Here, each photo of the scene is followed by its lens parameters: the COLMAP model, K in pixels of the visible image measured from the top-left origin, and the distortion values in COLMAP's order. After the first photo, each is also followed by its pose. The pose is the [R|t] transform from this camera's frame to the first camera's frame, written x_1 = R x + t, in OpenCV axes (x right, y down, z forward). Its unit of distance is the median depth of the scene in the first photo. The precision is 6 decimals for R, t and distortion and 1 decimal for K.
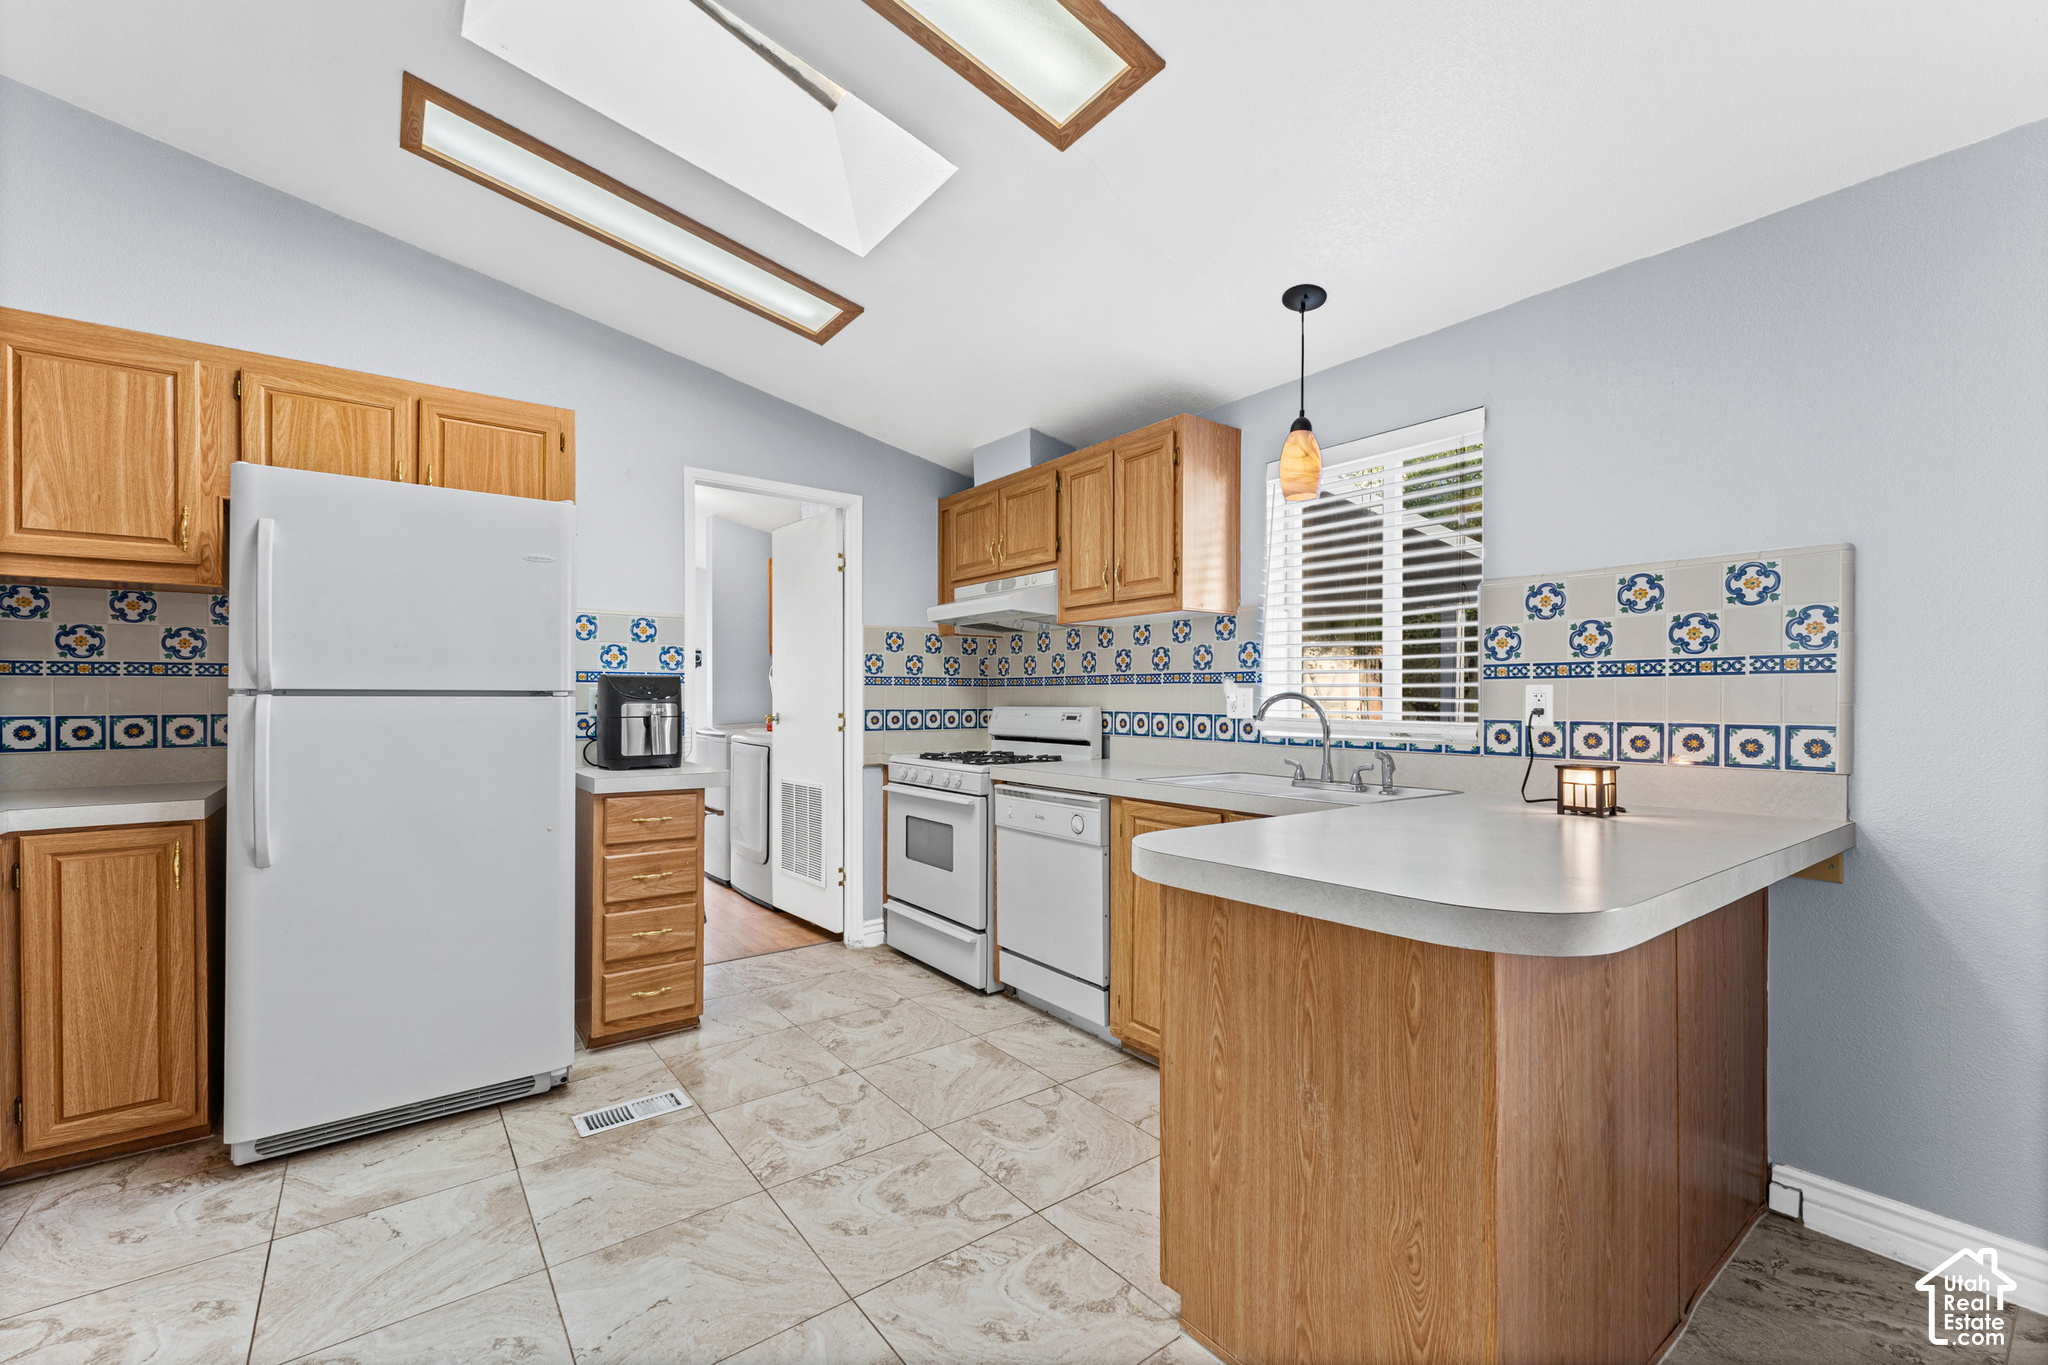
lens RADIAL K [[824.3, 0, 972.1], [0, 824.3, 707.2], [0, 0, 1]] dist [-0.000843, -0.000207]
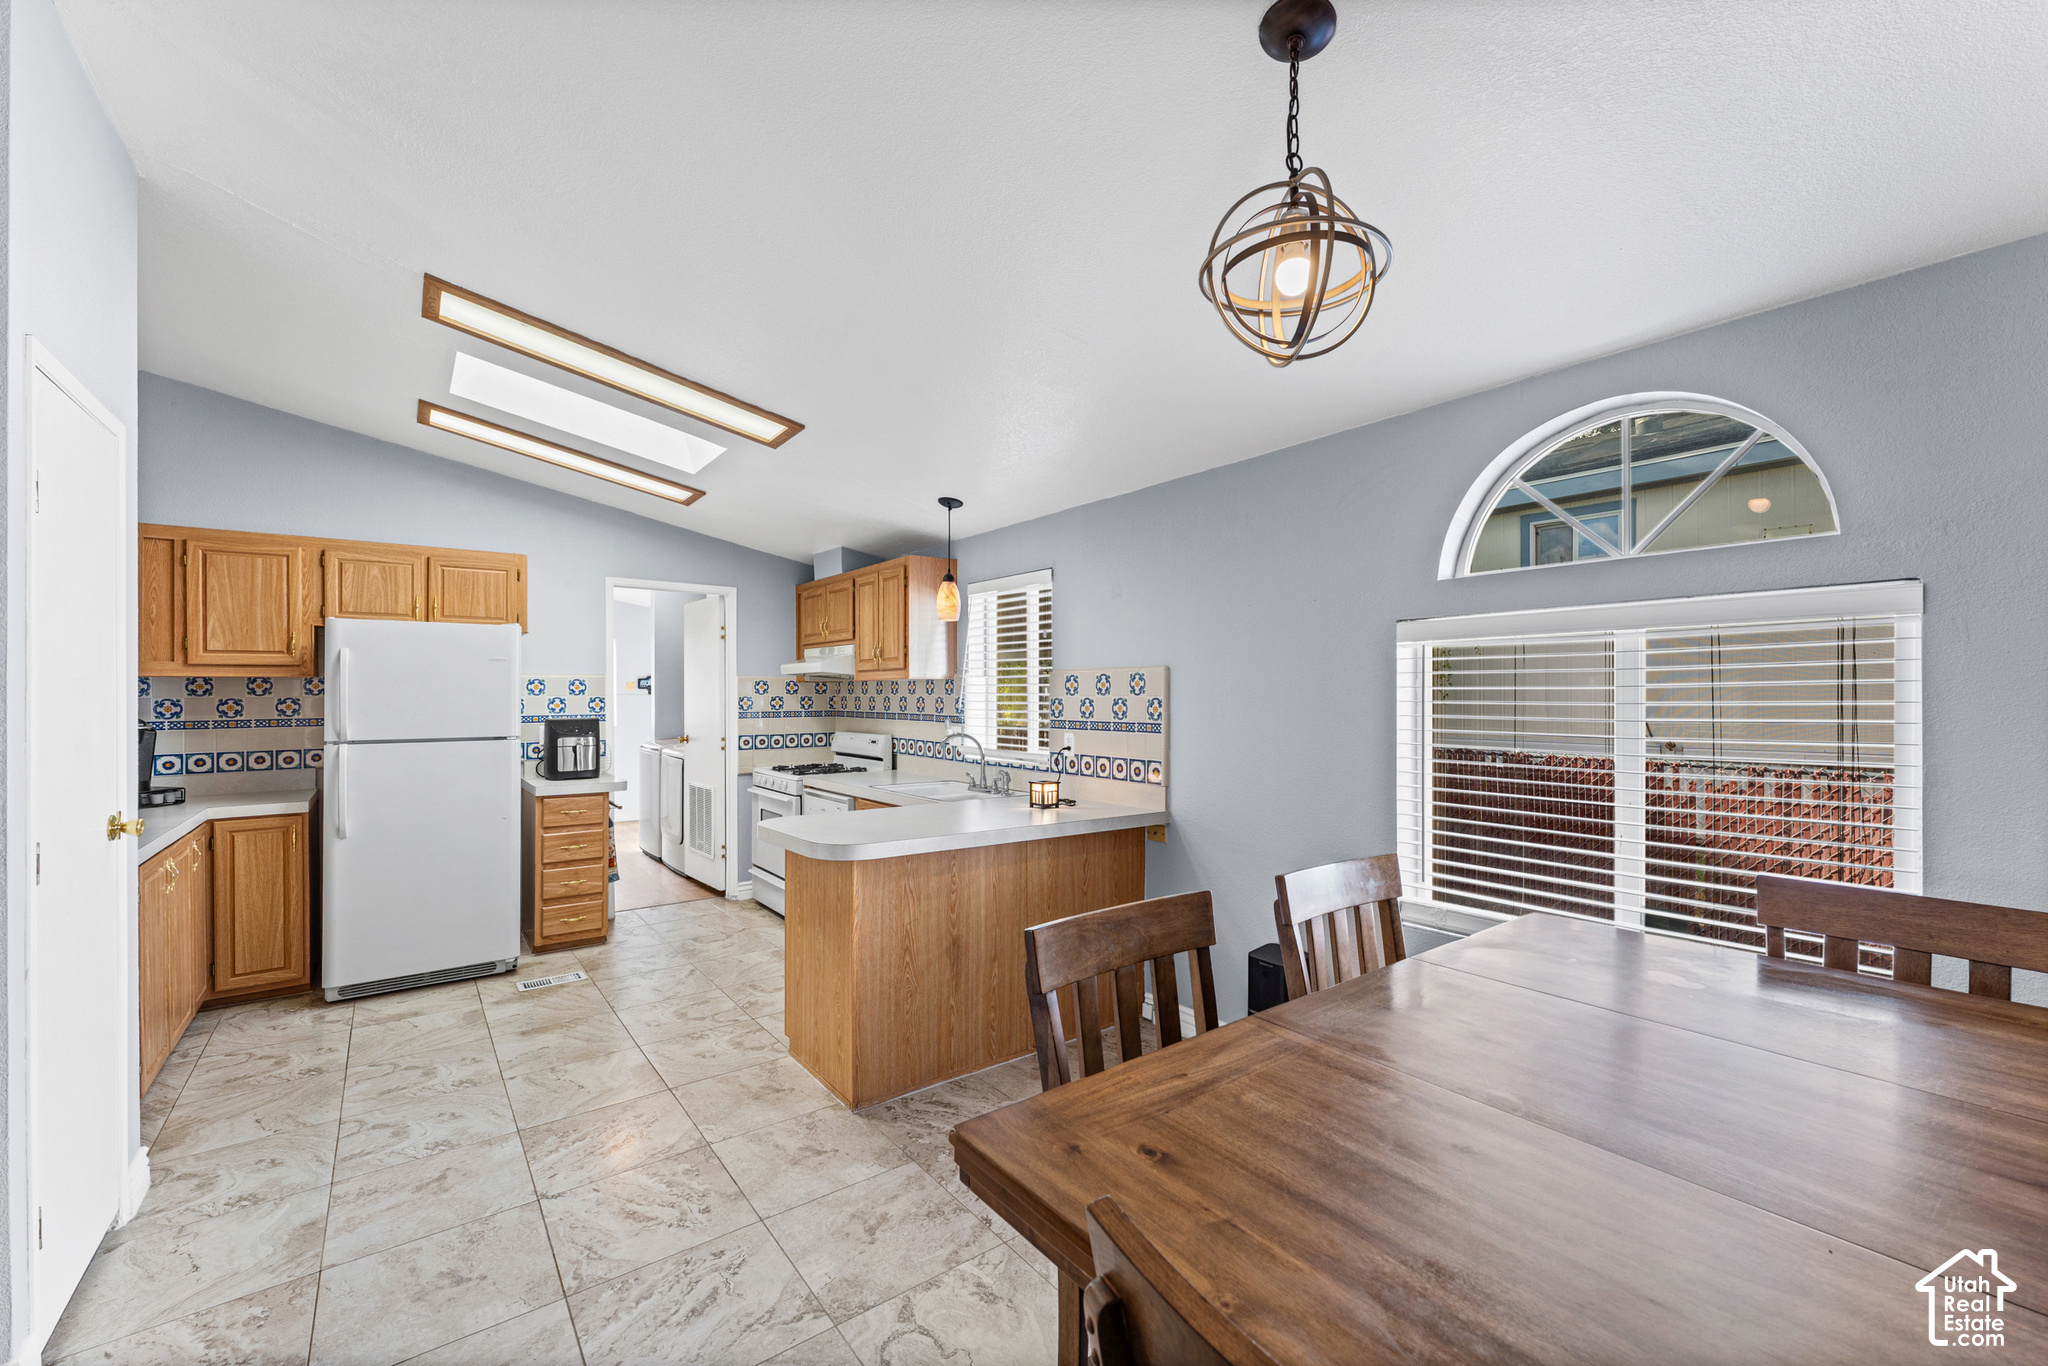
lens RADIAL K [[824.3, 0, 985.6], [0, 824.3, 695.2], [0, 0, 1]] dist [-0.000843, -0.000207]
pose [[0.999992, -0.003483, -0.001708, 0.470585], [0.003474, 0.999980, -0.005375, -0.089709], [0.001726, 0.005369, 0.999984, -0.682715]]
